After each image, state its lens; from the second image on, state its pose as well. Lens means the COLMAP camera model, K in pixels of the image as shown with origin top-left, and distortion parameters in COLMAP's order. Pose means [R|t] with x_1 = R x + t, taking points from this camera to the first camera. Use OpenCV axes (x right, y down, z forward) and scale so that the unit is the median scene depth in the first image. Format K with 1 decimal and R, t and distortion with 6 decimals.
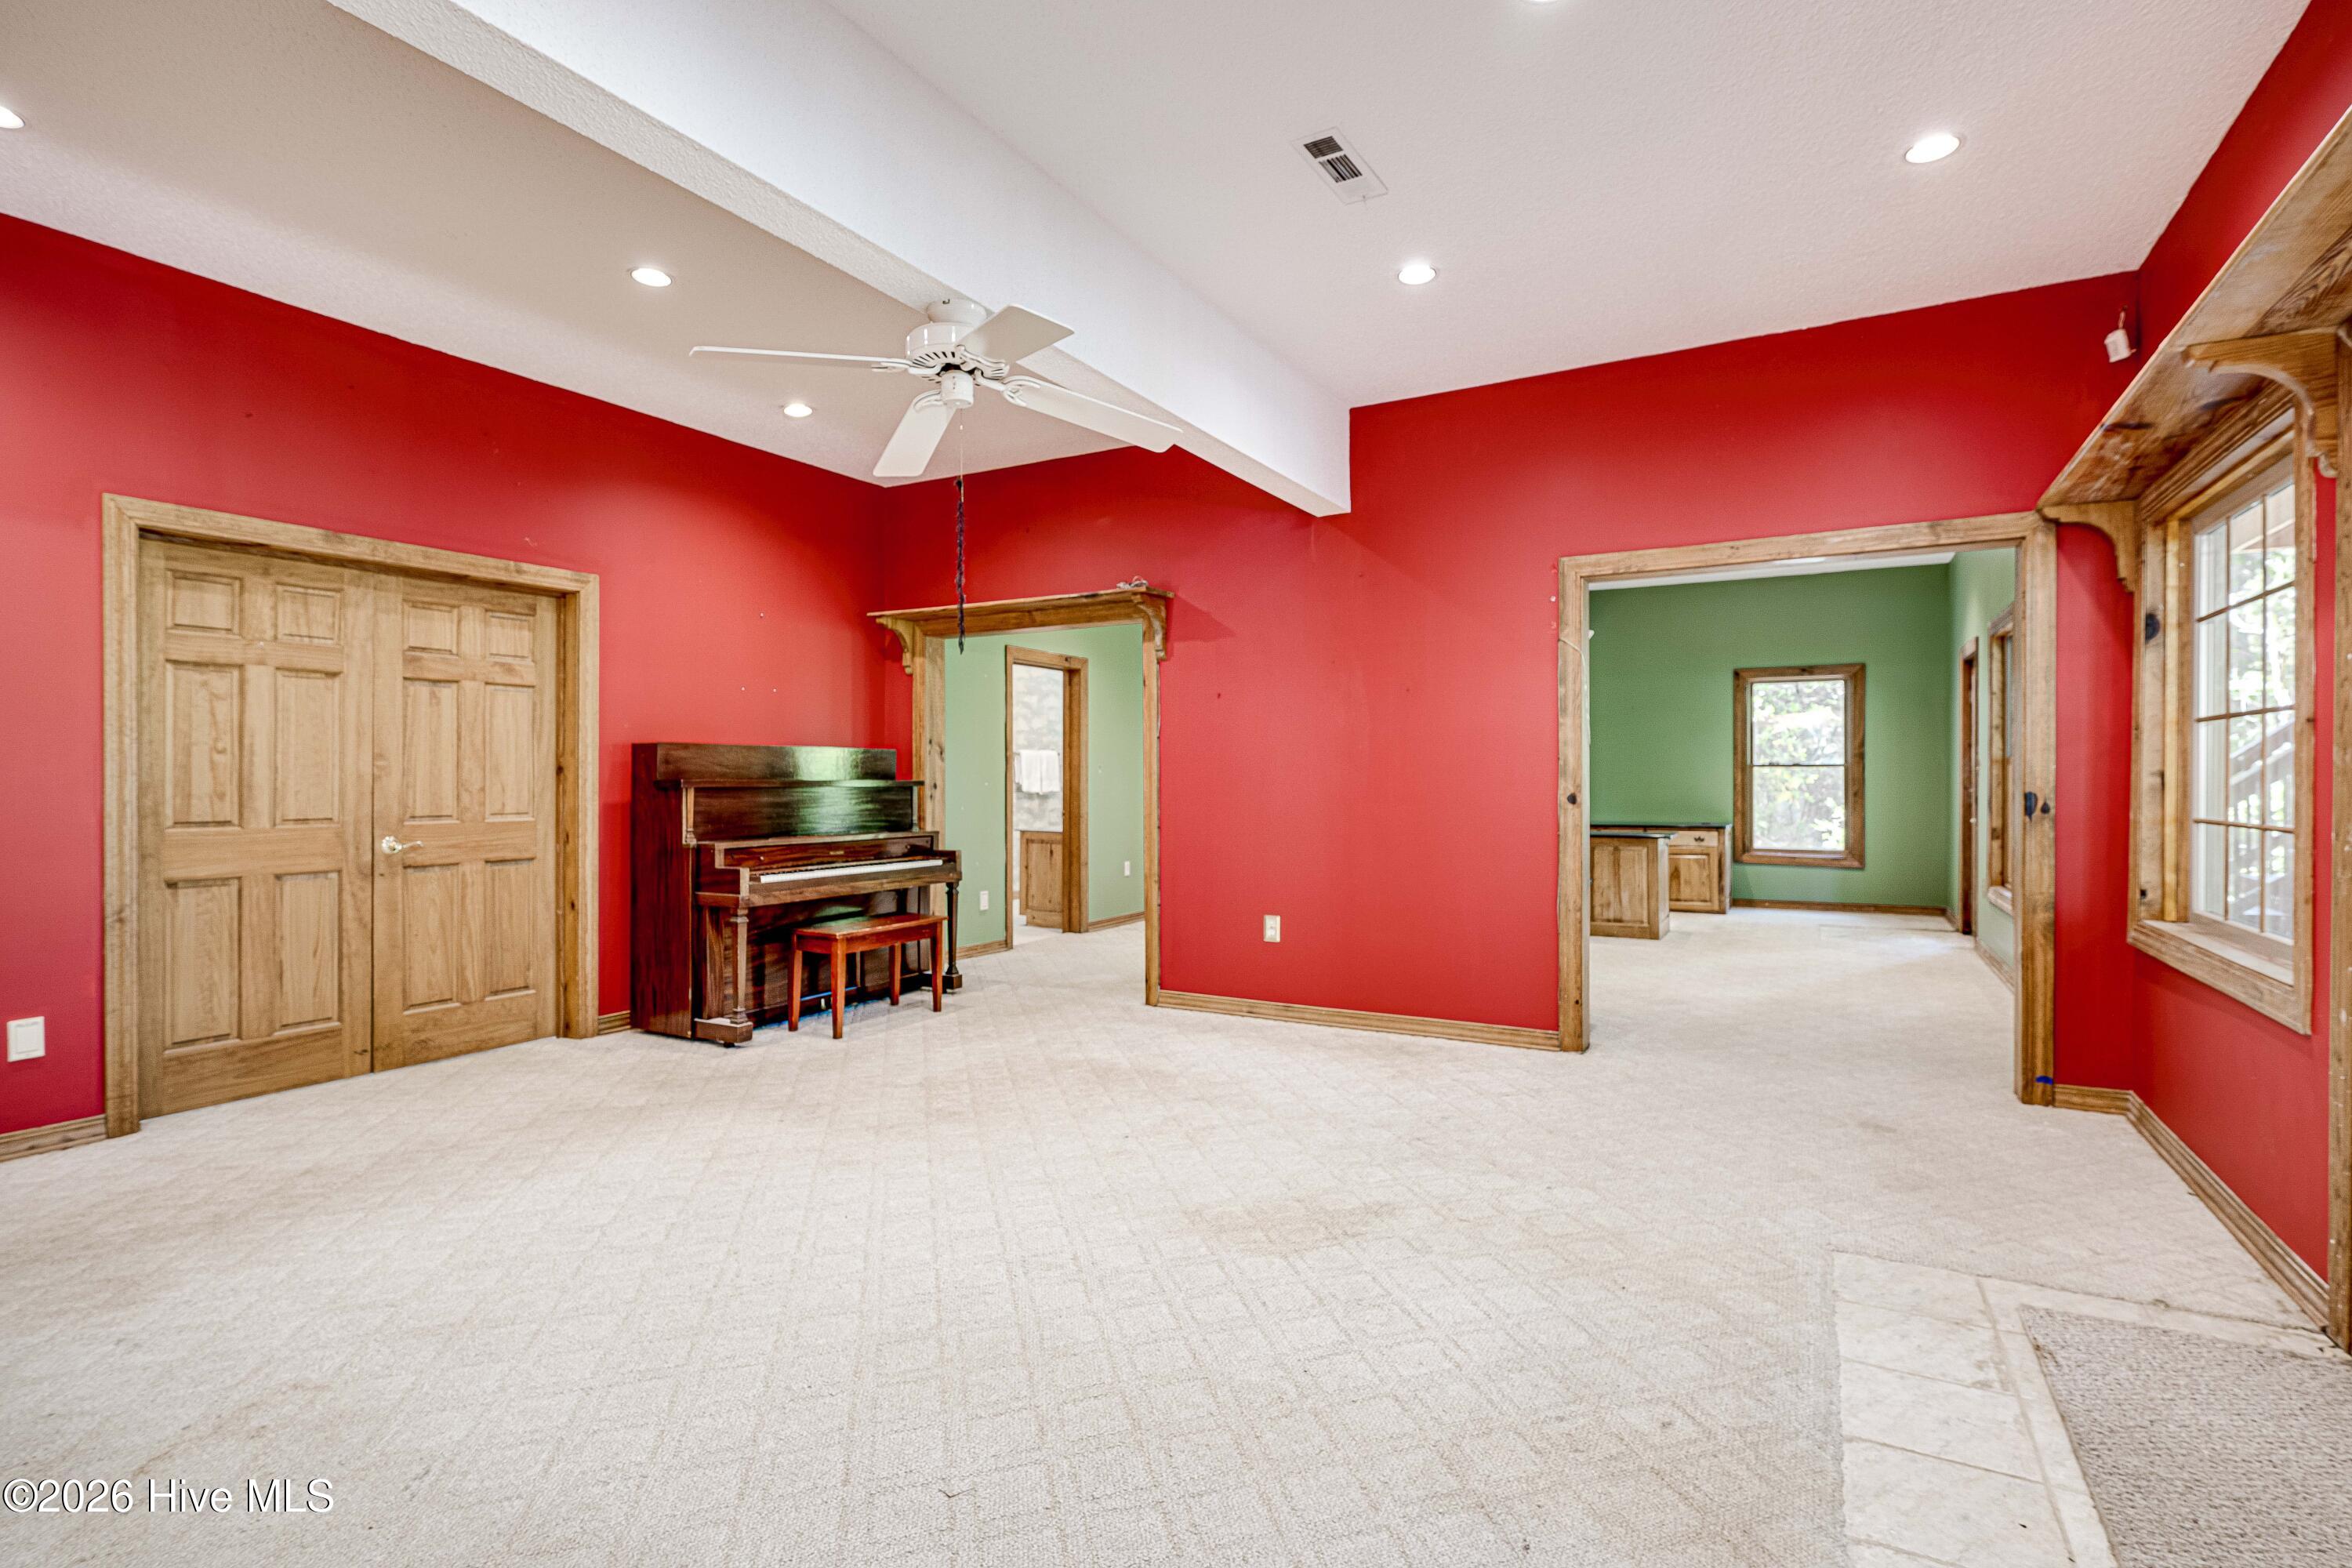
lens RADIAL K [[1112.2, 0, 1169.0], [0, 1112.2, 782.5], [0, 0, 1]] dist [-0.001382, 0.000407]
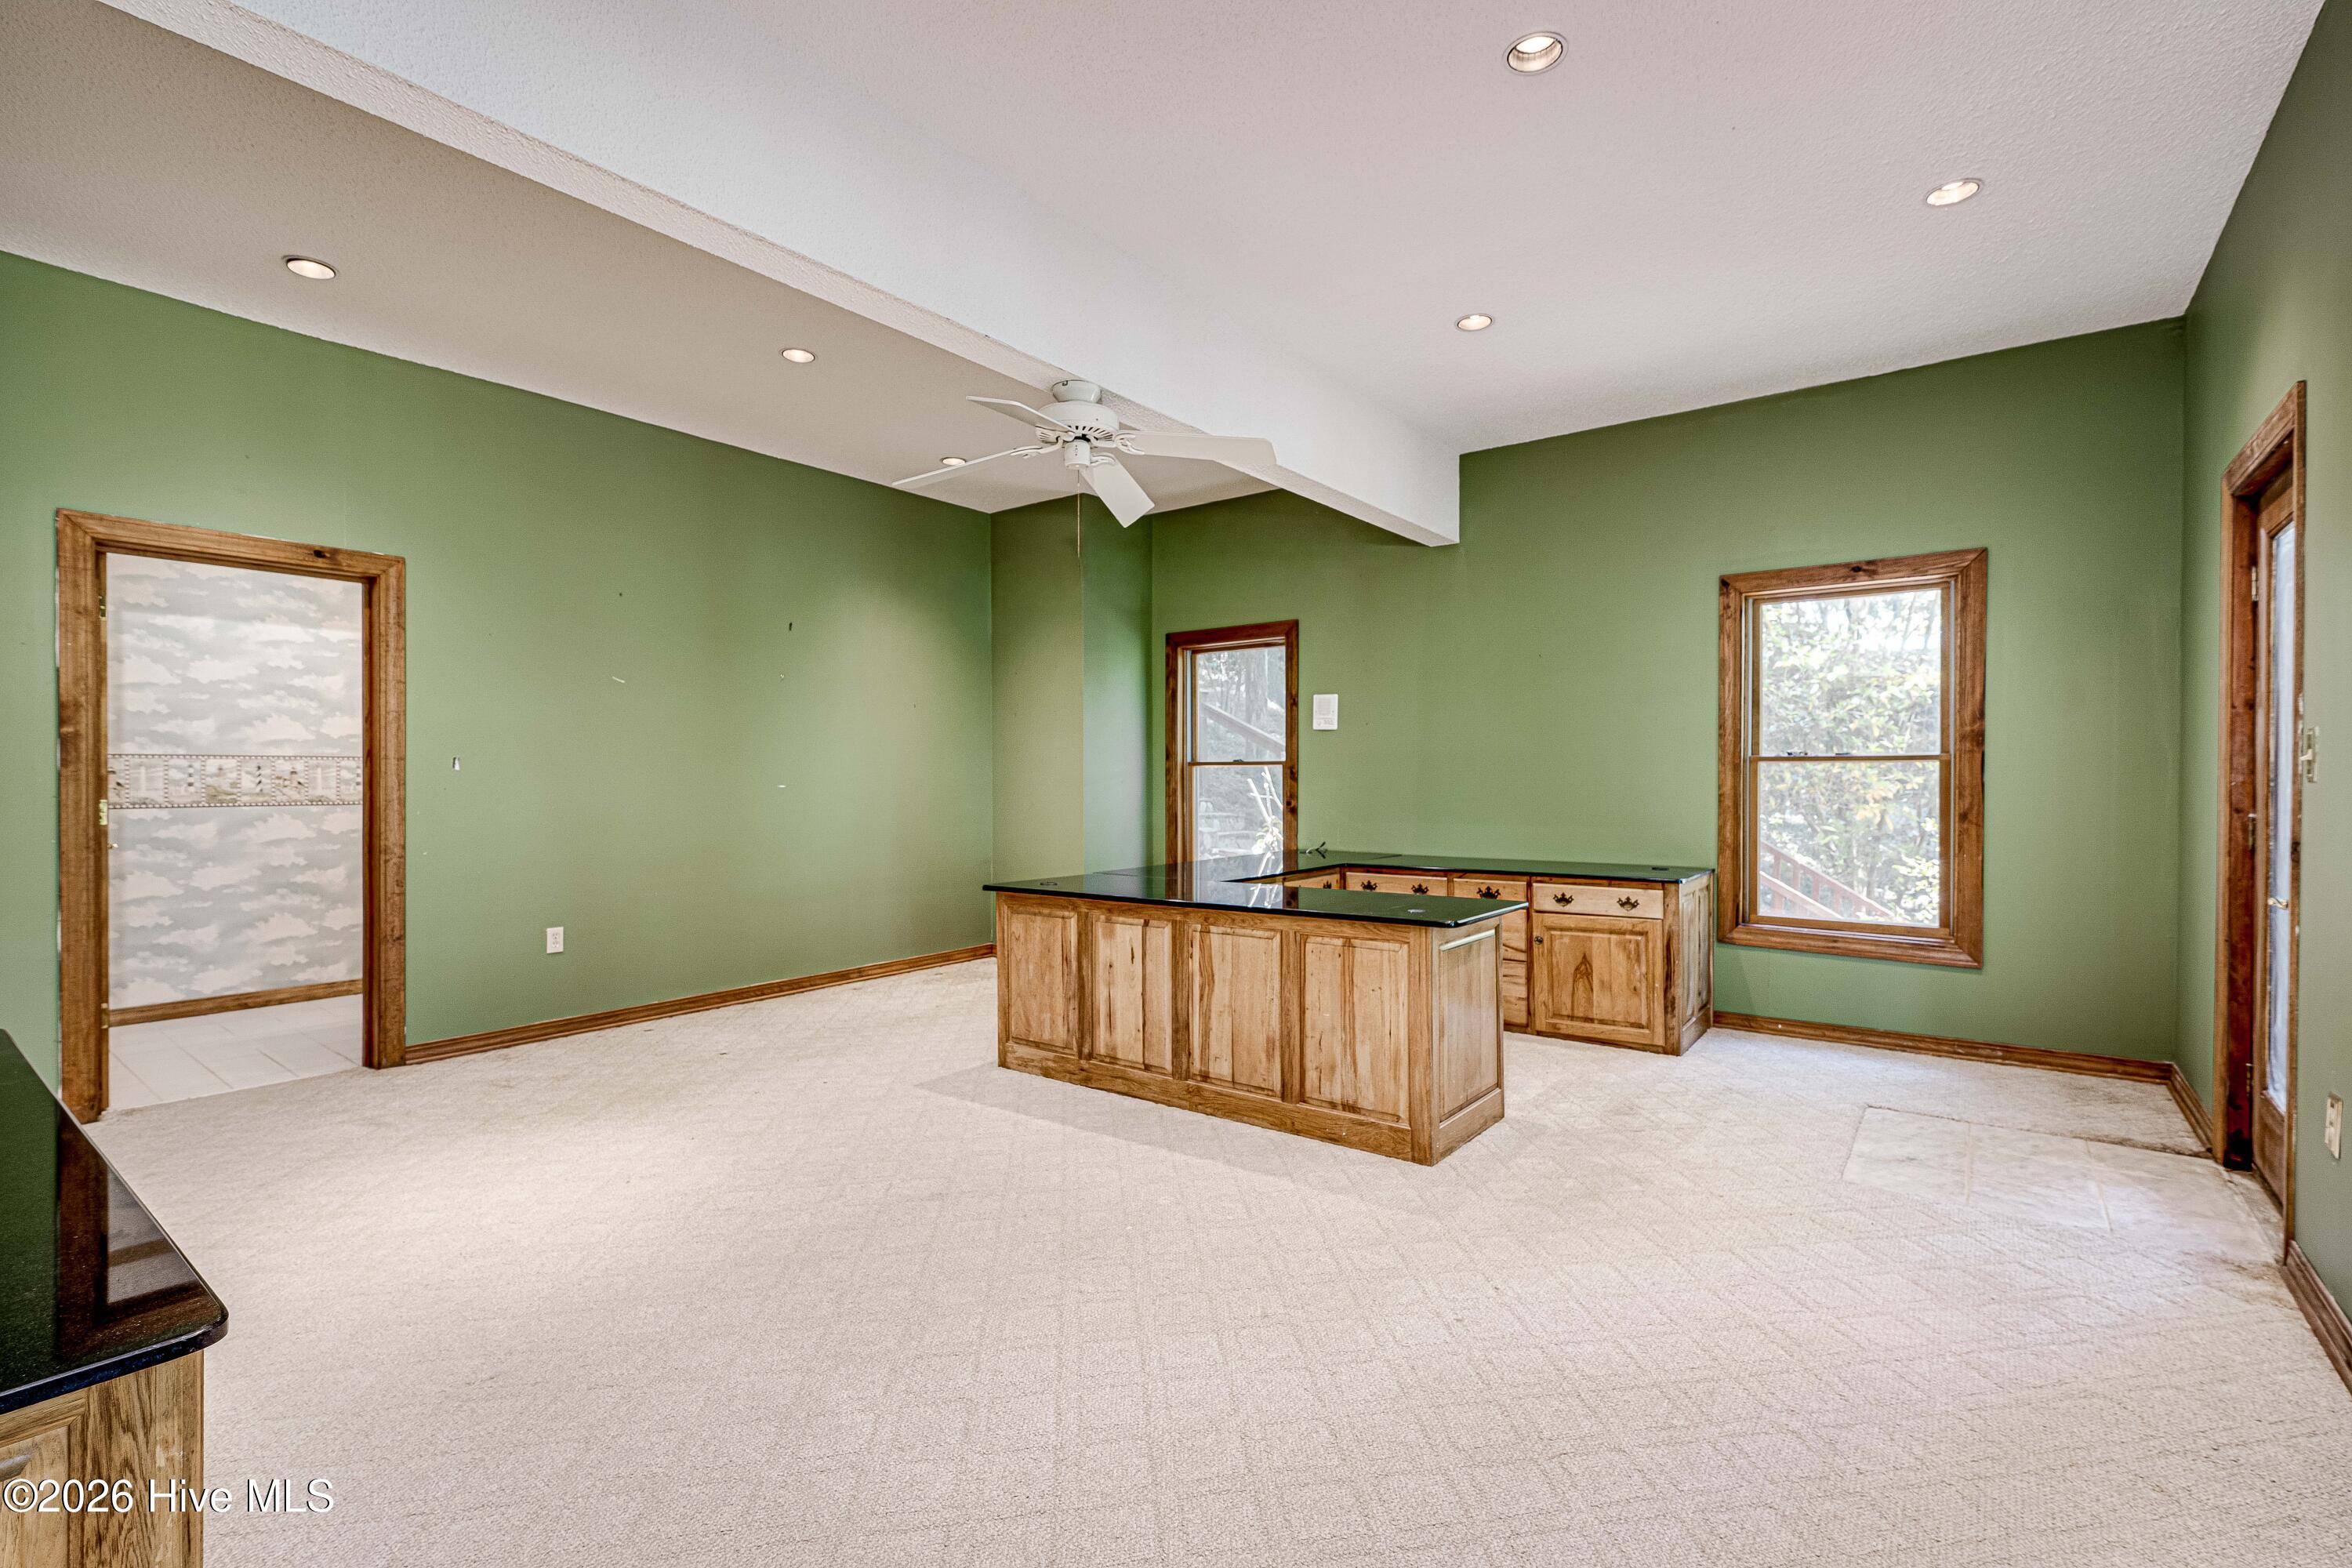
lens RADIAL K [[1047.3, 0, 1185.7], [0, 1047.3, 783.6], [0, 0, 1]] dist [0.002939, 0.000163]
pose [[0.992240, 0.002426, -0.124310, 0.391906], [-0.002187, 0.999995, 0.002056, -0.004471], [0.124315, -0.001768, 0.992241, 0.583557]]
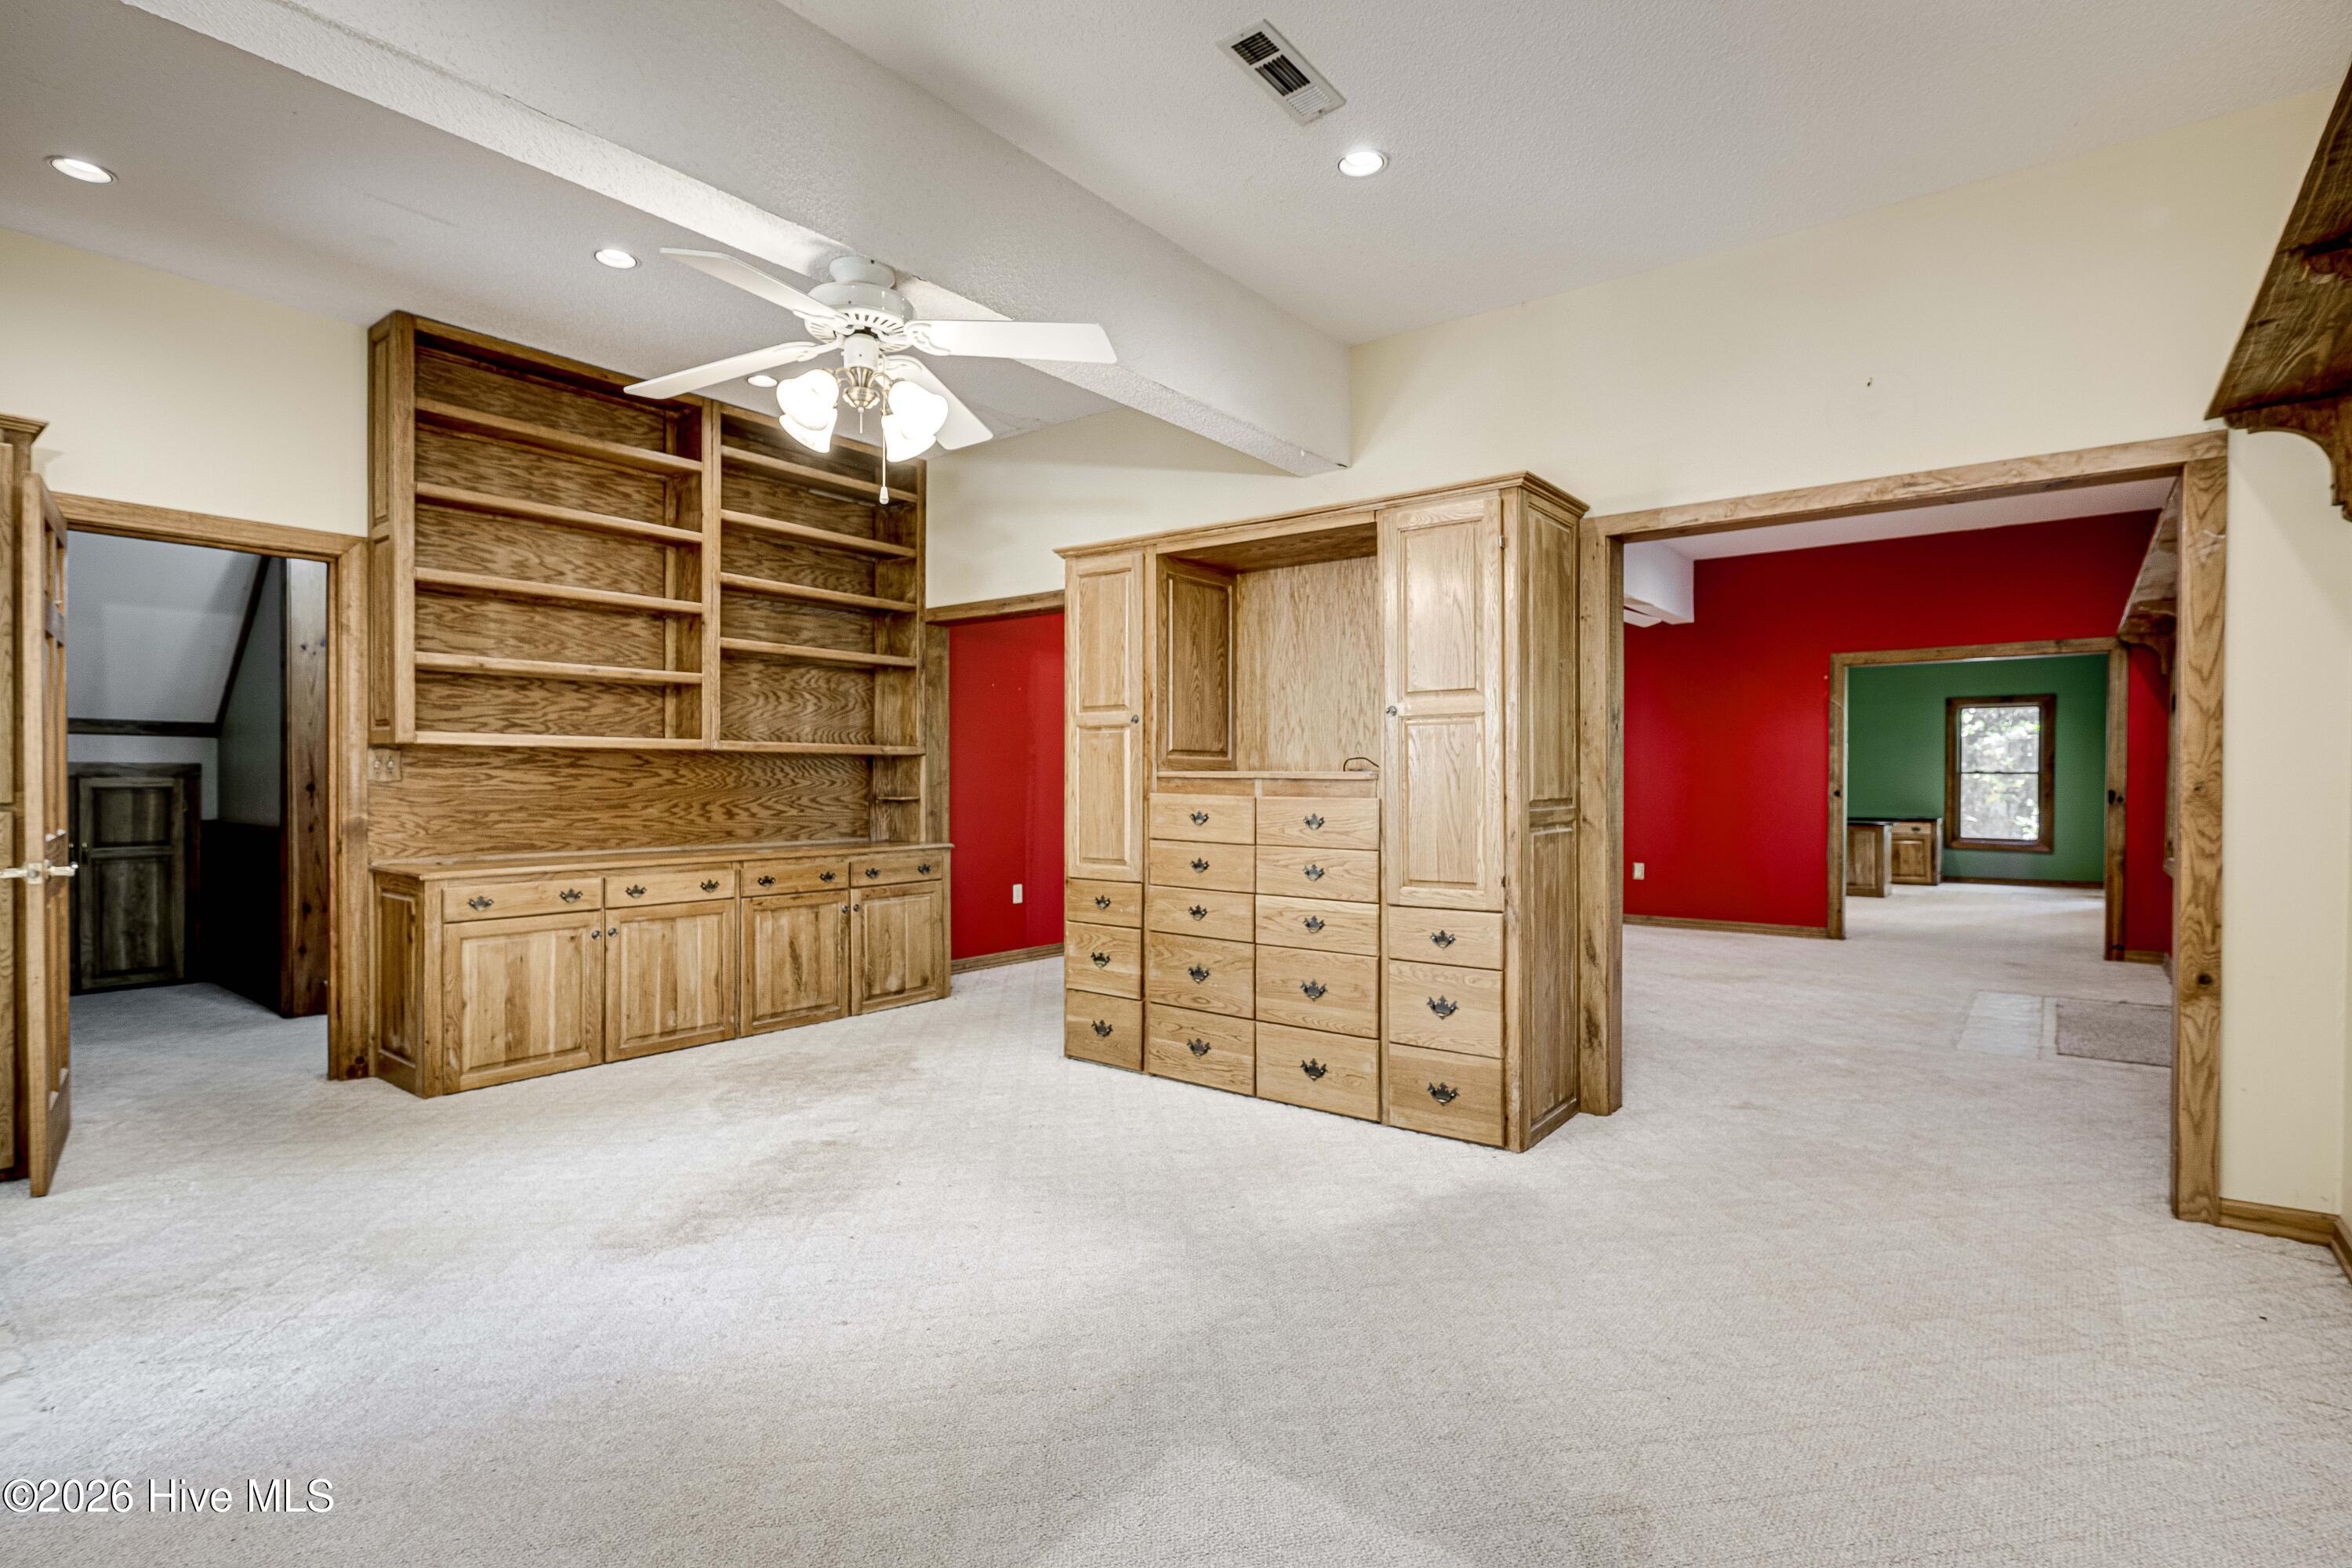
lens RADIAL K [[1112.2, 0, 1175.2], [0, 1112.2, 778.1], [0, 0, 1]] dist [-0.001382, 0.000407]
pose [[0.989877, 0.009447, -0.141614, -0.238358], [-0.009755, 0.999951, -0.001481, 0.002181], [0.141593, 0.002848, 0.989921, -0.496034]]
